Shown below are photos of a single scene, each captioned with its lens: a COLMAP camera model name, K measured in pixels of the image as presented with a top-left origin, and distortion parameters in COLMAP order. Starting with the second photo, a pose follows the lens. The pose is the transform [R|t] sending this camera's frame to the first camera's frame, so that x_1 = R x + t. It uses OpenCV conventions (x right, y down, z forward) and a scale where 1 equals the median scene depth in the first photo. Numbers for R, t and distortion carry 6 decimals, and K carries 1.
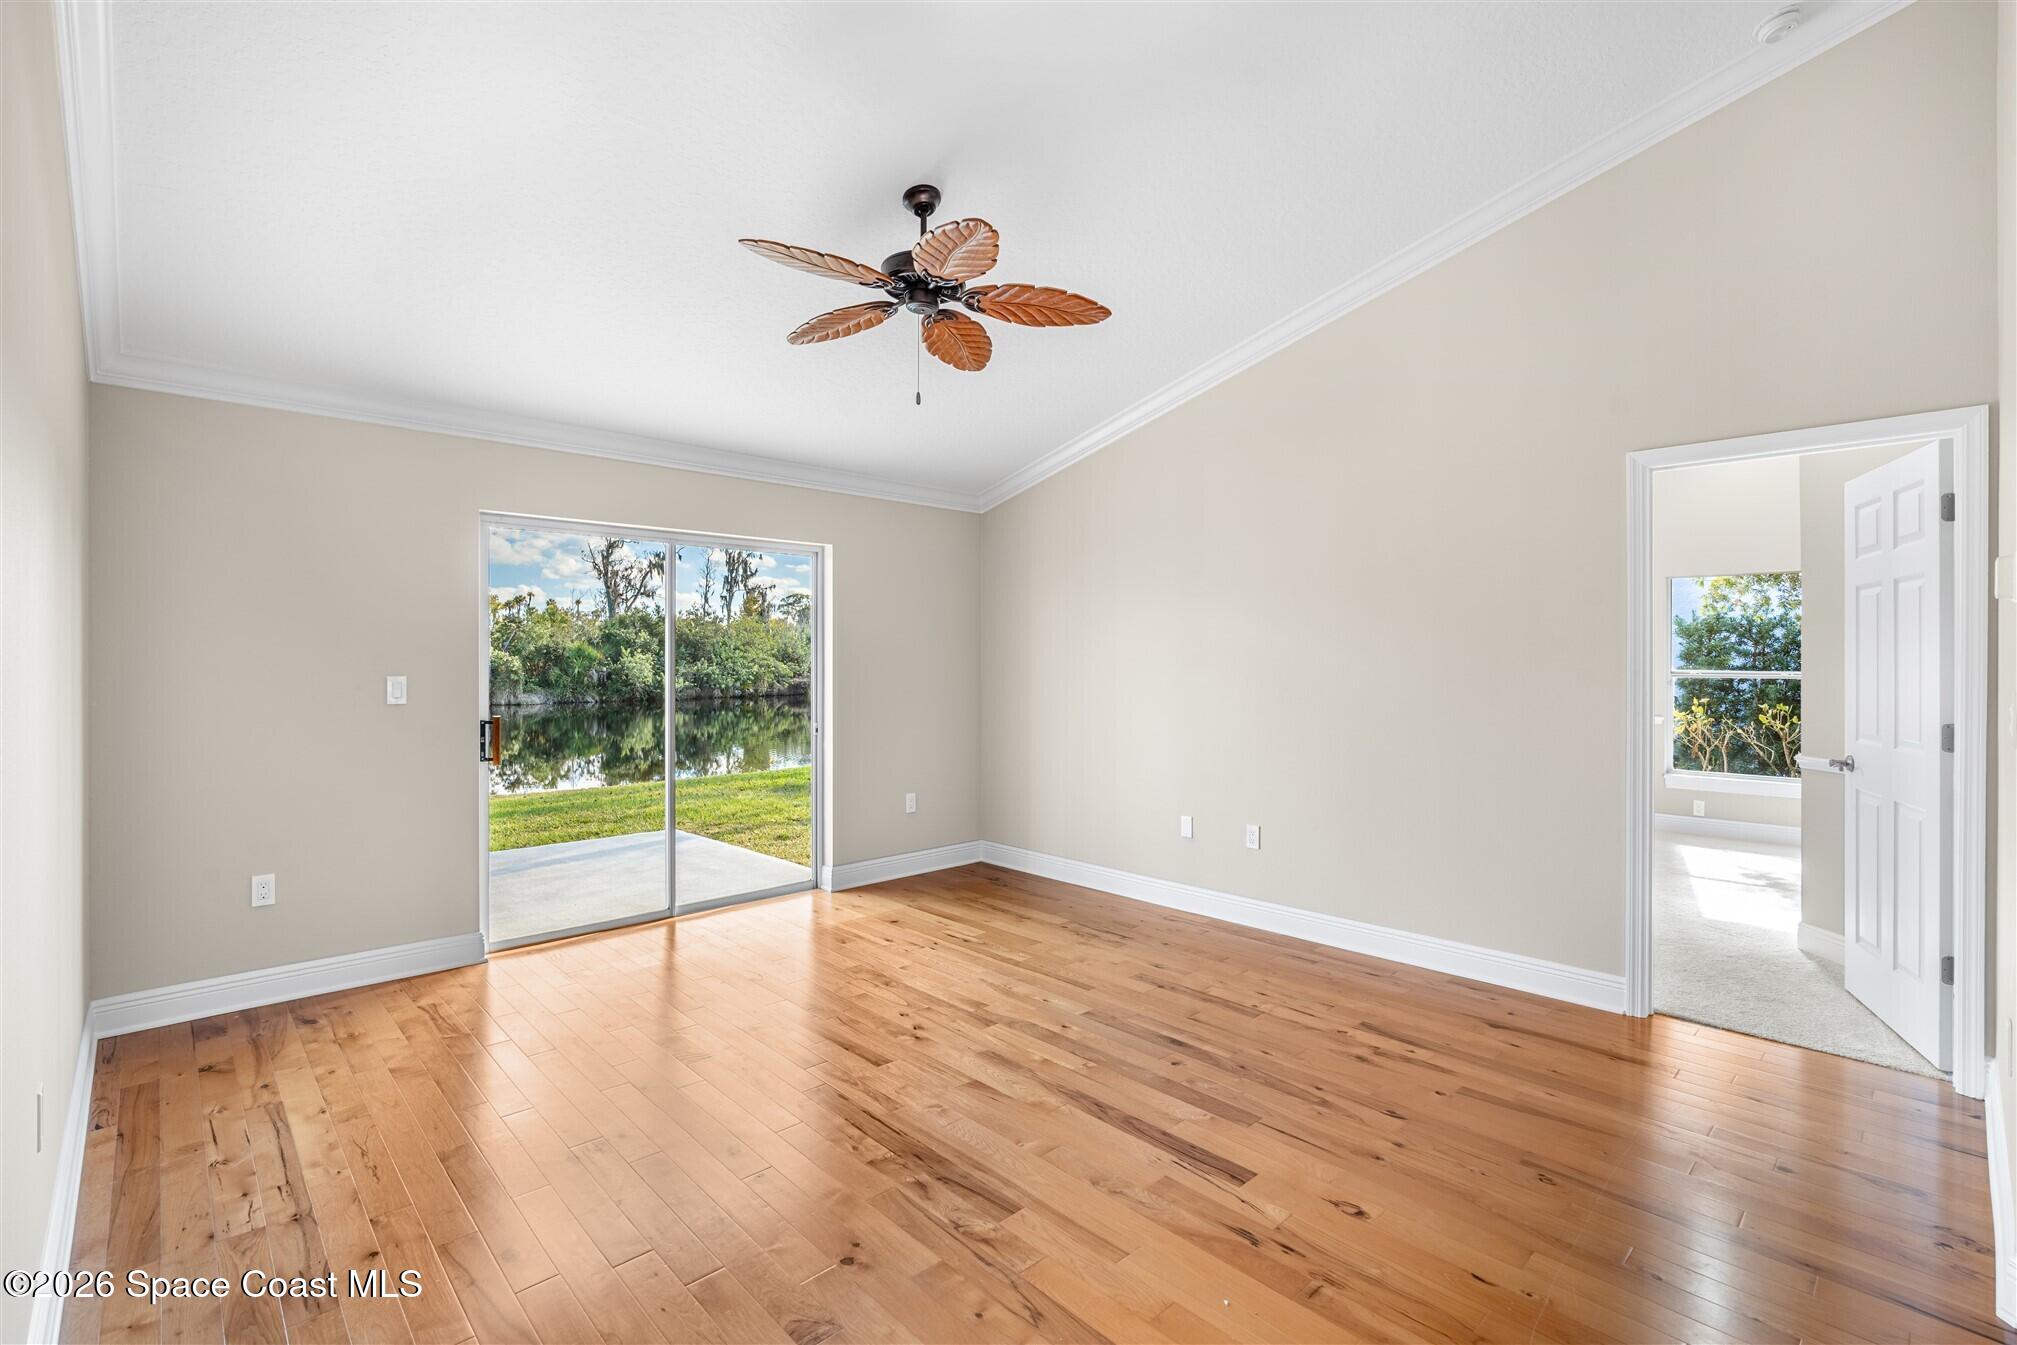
lens RADIAL K [[924.5, 0, 1022.0], [0, 924.5, 662.9], [0, 0, 1]] dist [-0.003087, 0.001535]
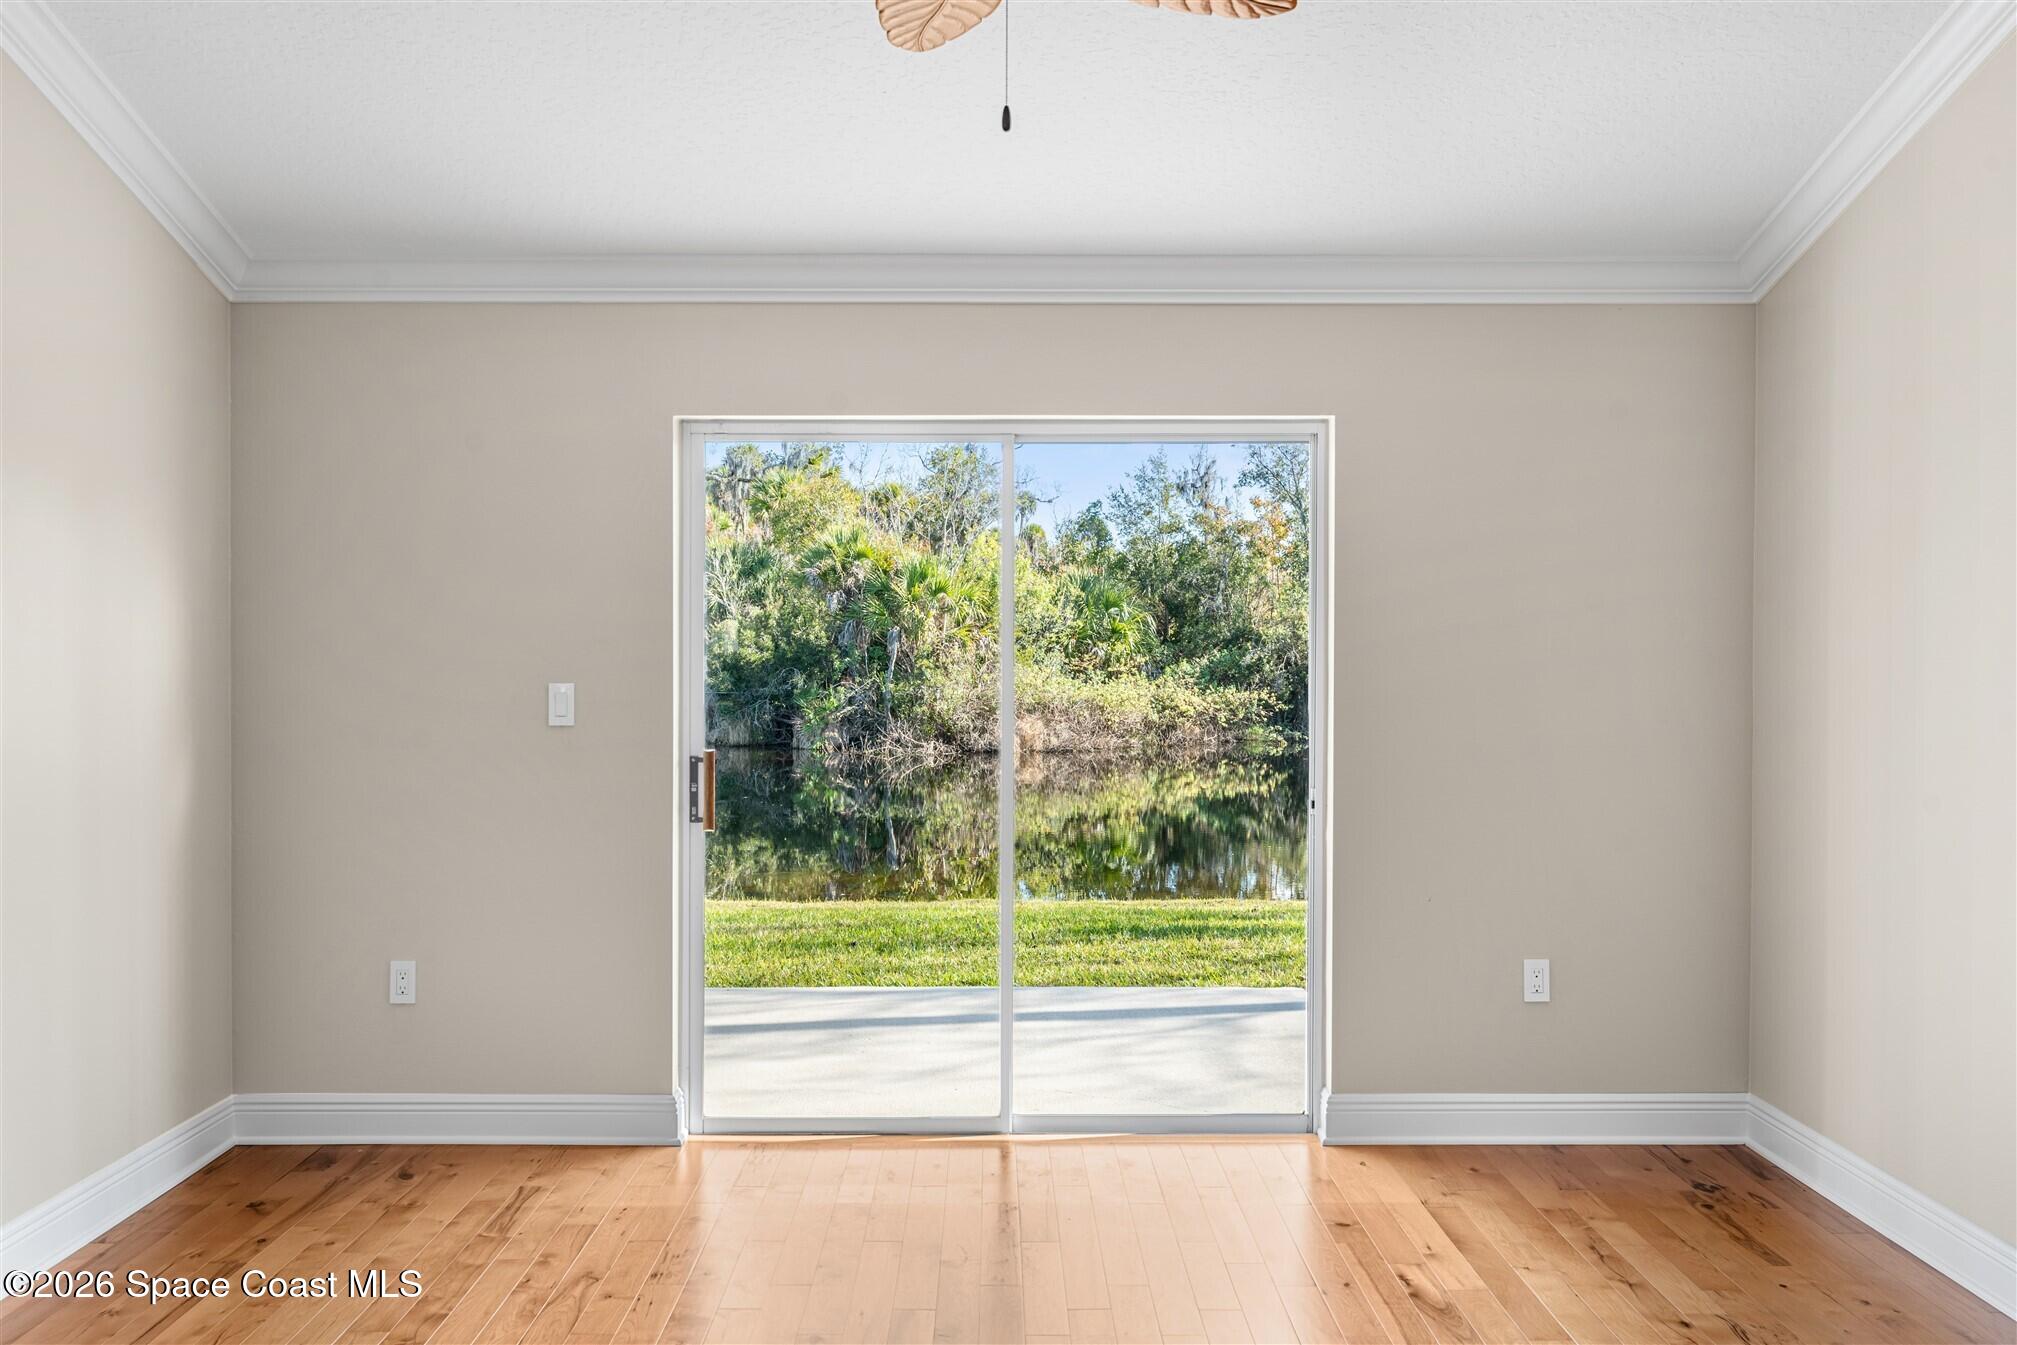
lens RADIAL K [[1934.9, 0, 982.0], [0, 1934.9, 667.4], [0, 0, 1]] dist [0.003579, 0.000000]
pose [[0.716840, 0.003676, -0.697228, 0.494294], [-0.002025, 0.999993, 0.003190, -0.001631], [0.697235, -0.000875, 0.716842, 0.222150]]
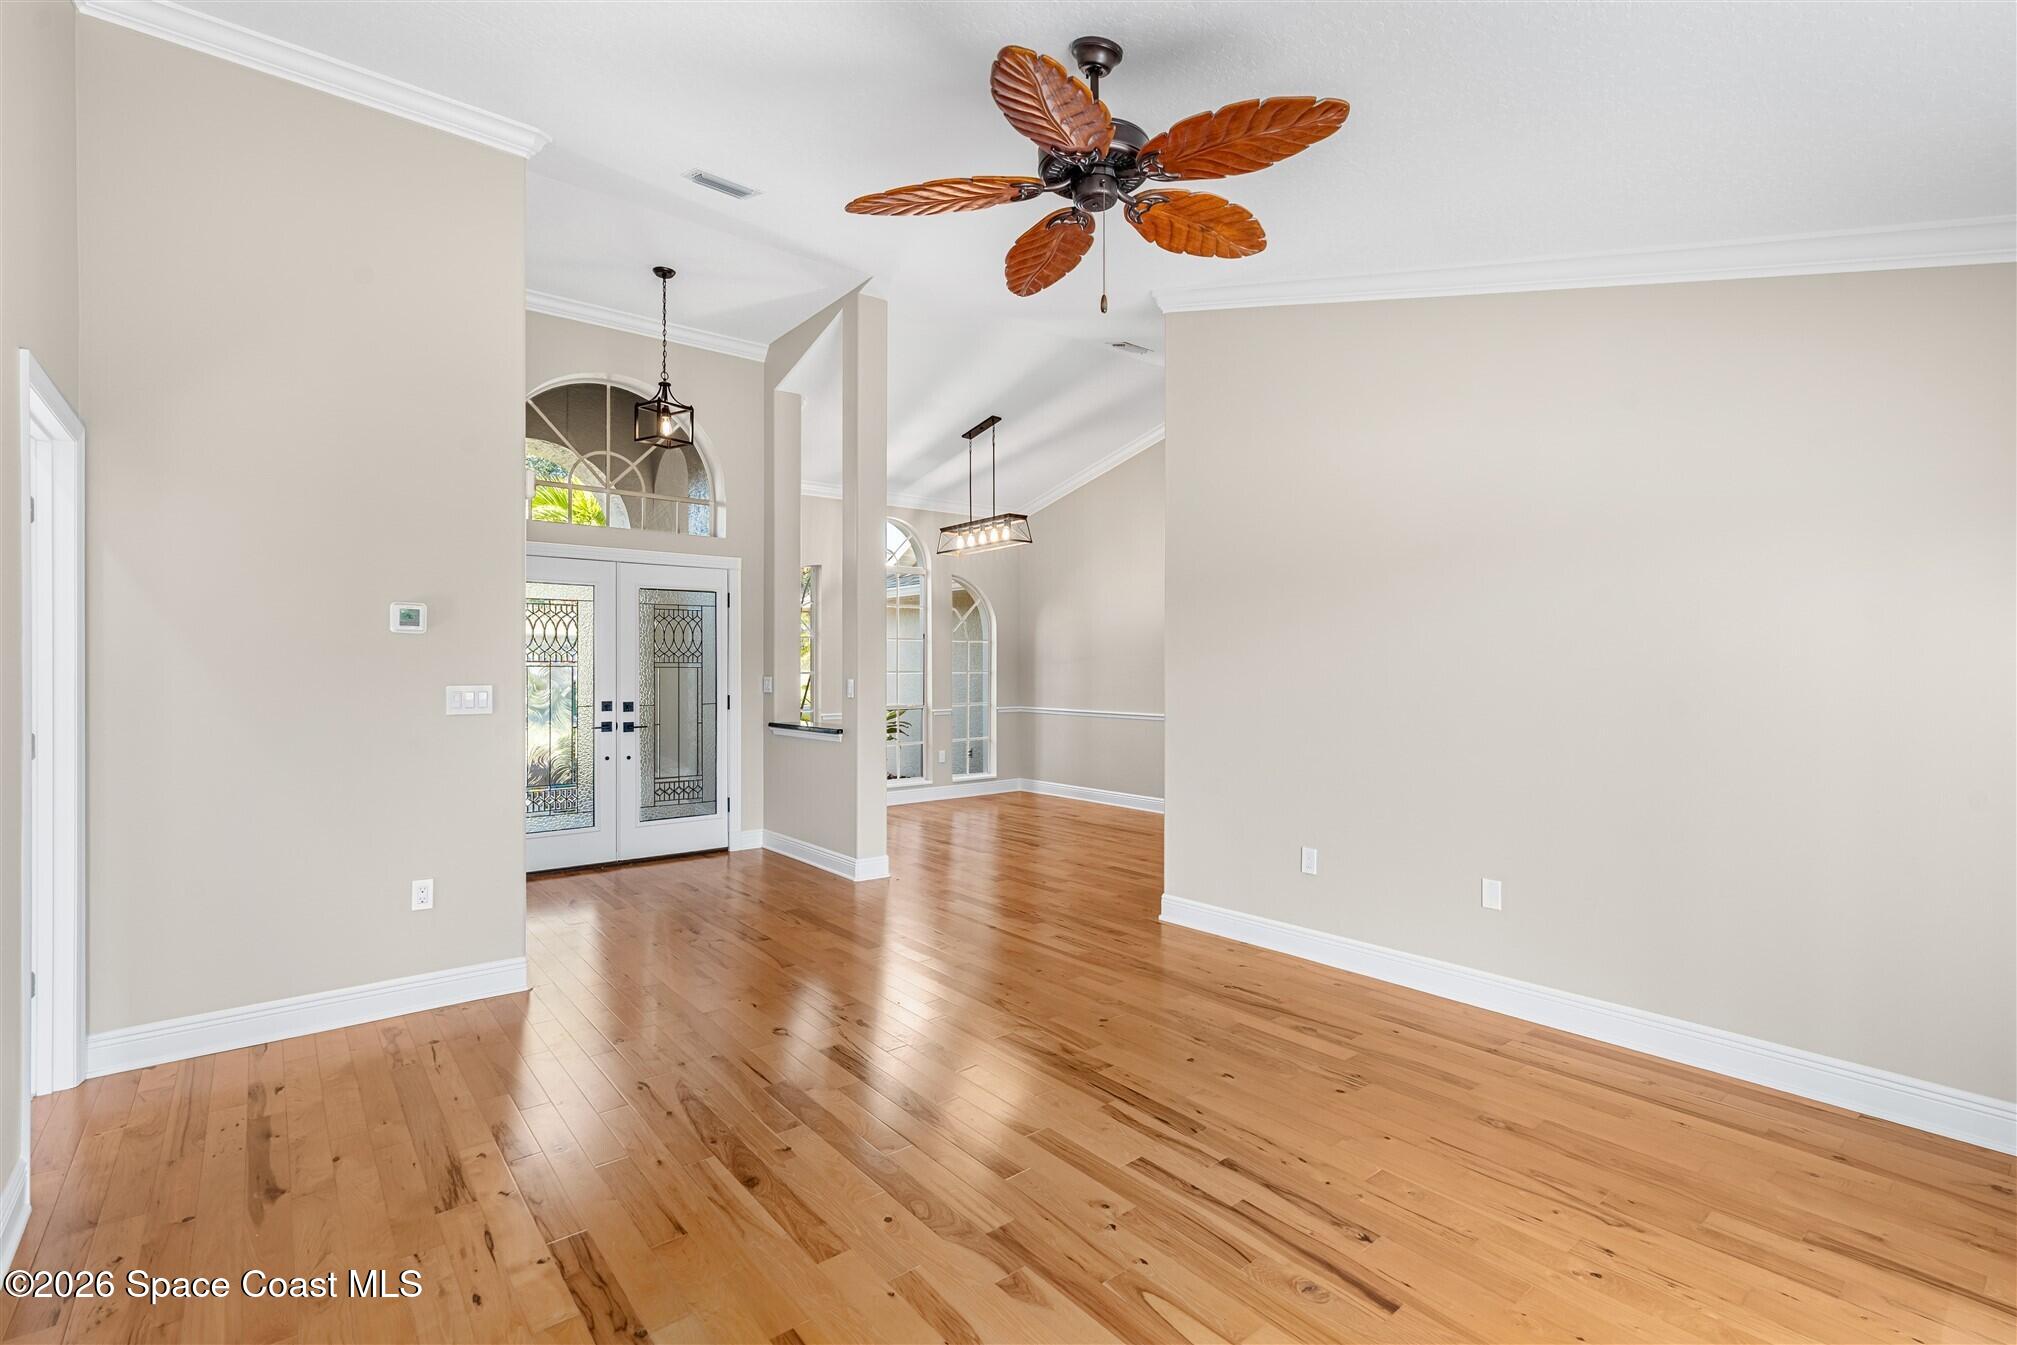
lens RADIAL K [[924.5, 0, 1006.0], [0, 924.5, 674.2], [0, 0, 1]] dist [-0.003087, 0.001535]
pose [[-0.996463, -0.002073, 0.084009, -0.081937], [-0.000847, 0.999893, 0.014621, -0.008001], [-0.084031, 0.014499, -0.996358, 1.446001]]
